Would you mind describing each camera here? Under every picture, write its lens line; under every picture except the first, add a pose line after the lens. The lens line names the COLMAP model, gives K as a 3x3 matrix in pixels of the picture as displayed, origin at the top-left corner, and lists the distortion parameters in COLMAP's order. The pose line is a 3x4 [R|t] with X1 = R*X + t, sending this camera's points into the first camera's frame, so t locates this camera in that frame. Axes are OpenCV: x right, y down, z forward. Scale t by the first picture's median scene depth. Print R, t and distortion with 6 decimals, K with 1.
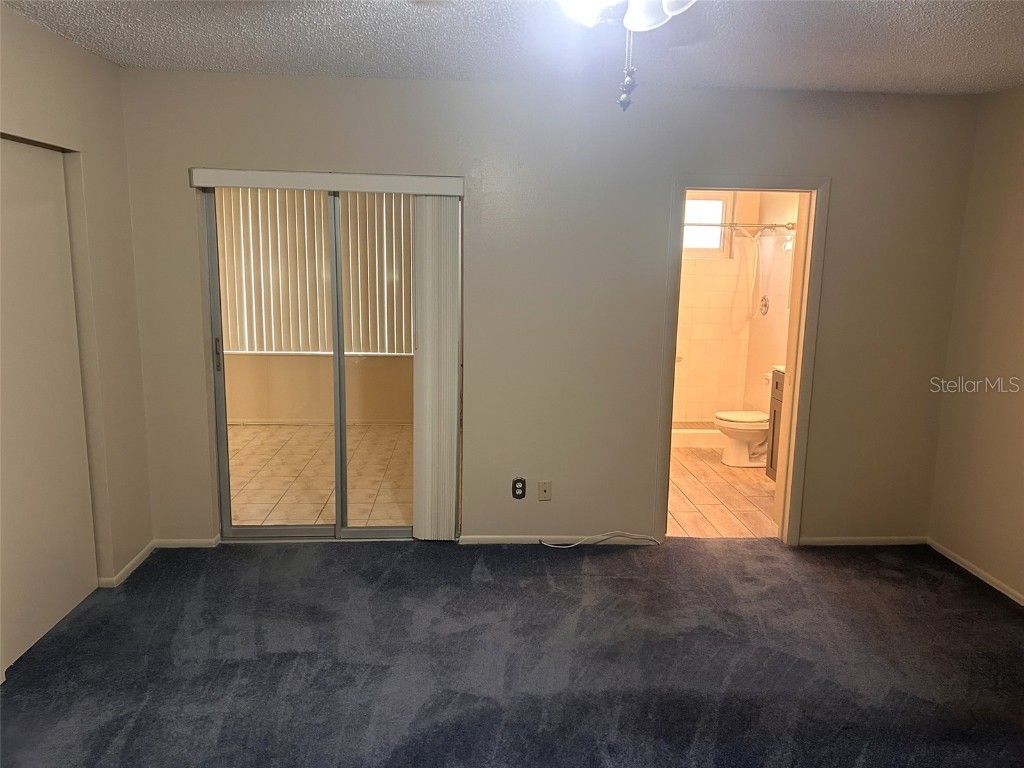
lens RADIAL K [[764.4, 0, 514.0], [0, 764.4, 383.3], [0, 0, 1]] dist [0.062987, -0.059764]
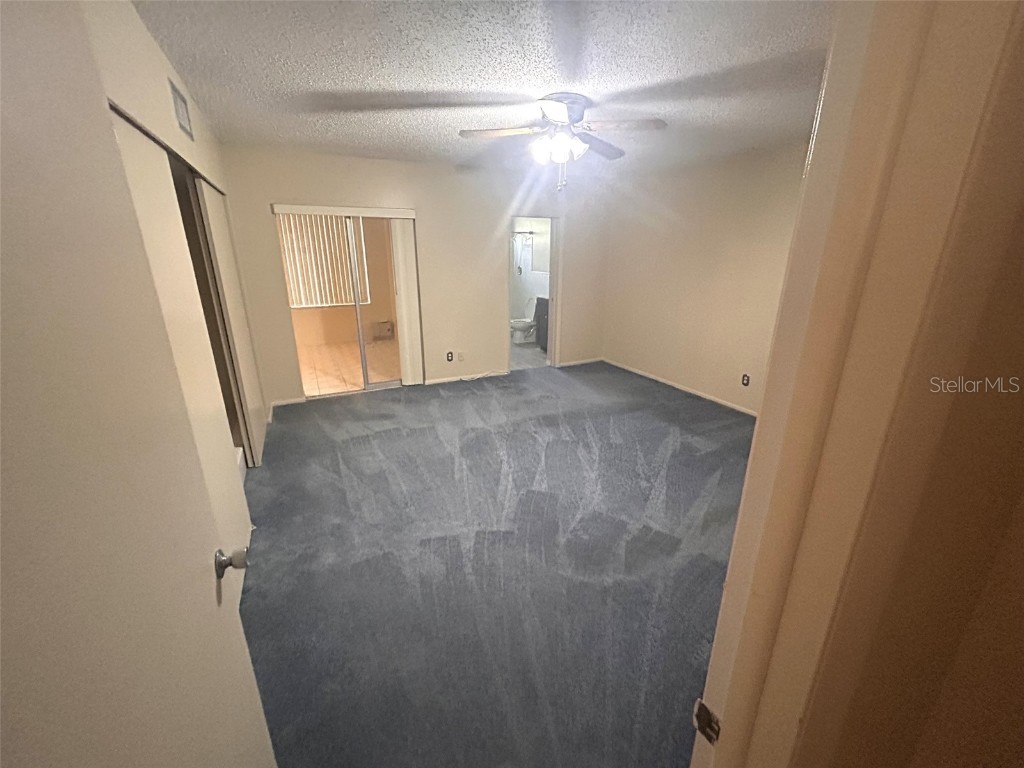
lens RADIAL K [[413.5, 0, 508.5], [0, 413.5, 381.2], [0, 0, 1]] dist [0.000299, -0.000499]
pose [[0.924383, -0.134563, 0.356943, -0.294074], [0.082245, 0.984013, 0.157968, 0.034661], [-0.372493, -0.116667, 0.920672, -0.188457]]
